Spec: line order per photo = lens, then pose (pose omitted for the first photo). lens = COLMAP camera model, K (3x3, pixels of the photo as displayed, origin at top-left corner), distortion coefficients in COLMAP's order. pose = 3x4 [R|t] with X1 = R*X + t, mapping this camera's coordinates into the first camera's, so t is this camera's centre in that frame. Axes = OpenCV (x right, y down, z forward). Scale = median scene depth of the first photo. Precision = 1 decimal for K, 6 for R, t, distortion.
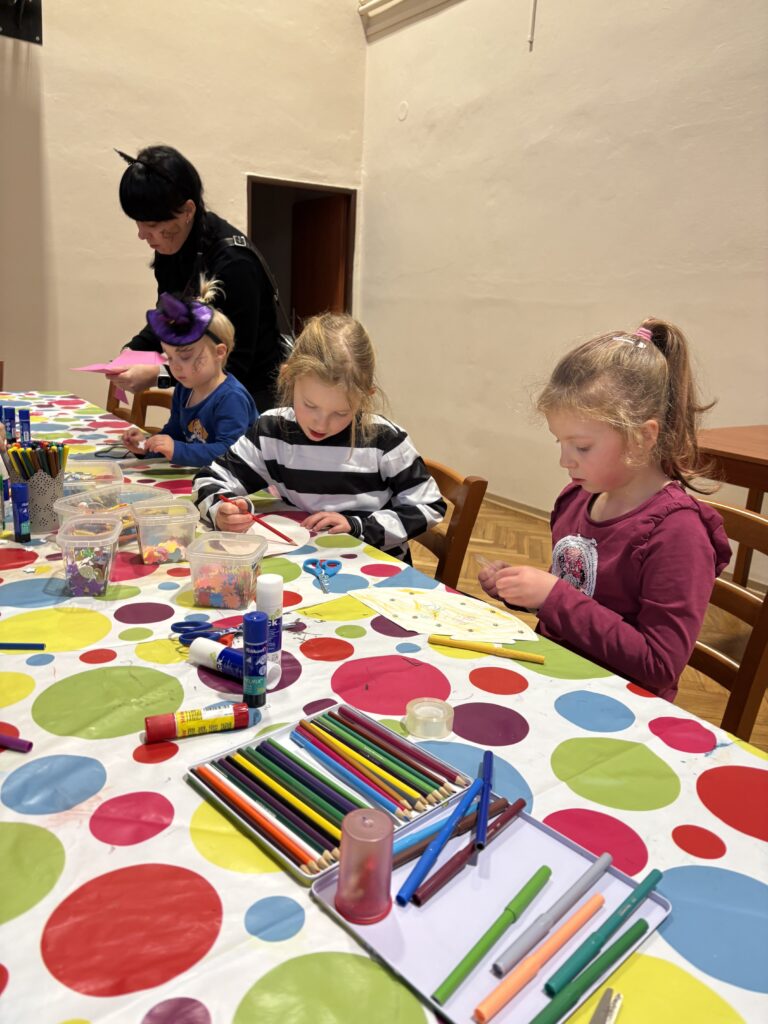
lens RADIAL K [[774.8, 0, 384.0], [0, 774.8, 512.0], [0, 0, 1]] dist [0.037237, -0.000352]
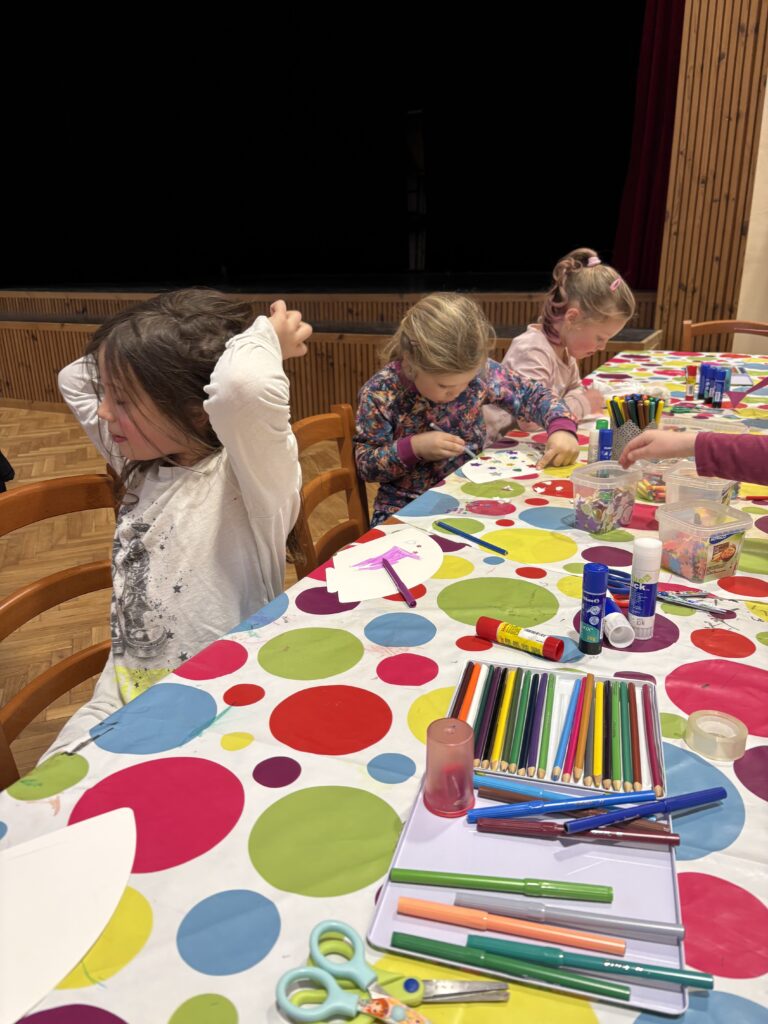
lens RADIAL K [[824.0, 0, 384.0], [0, 824.0, 512.0], [0, 0, 1]] dist [-0.005595, -0.004582]
pose [[0.491197, 0.208282, -0.845780, 0.610810], [-0.193914, 0.972772, 0.126937, -0.013345], [0.849190, 0.101657, 0.518211, 0.218300]]
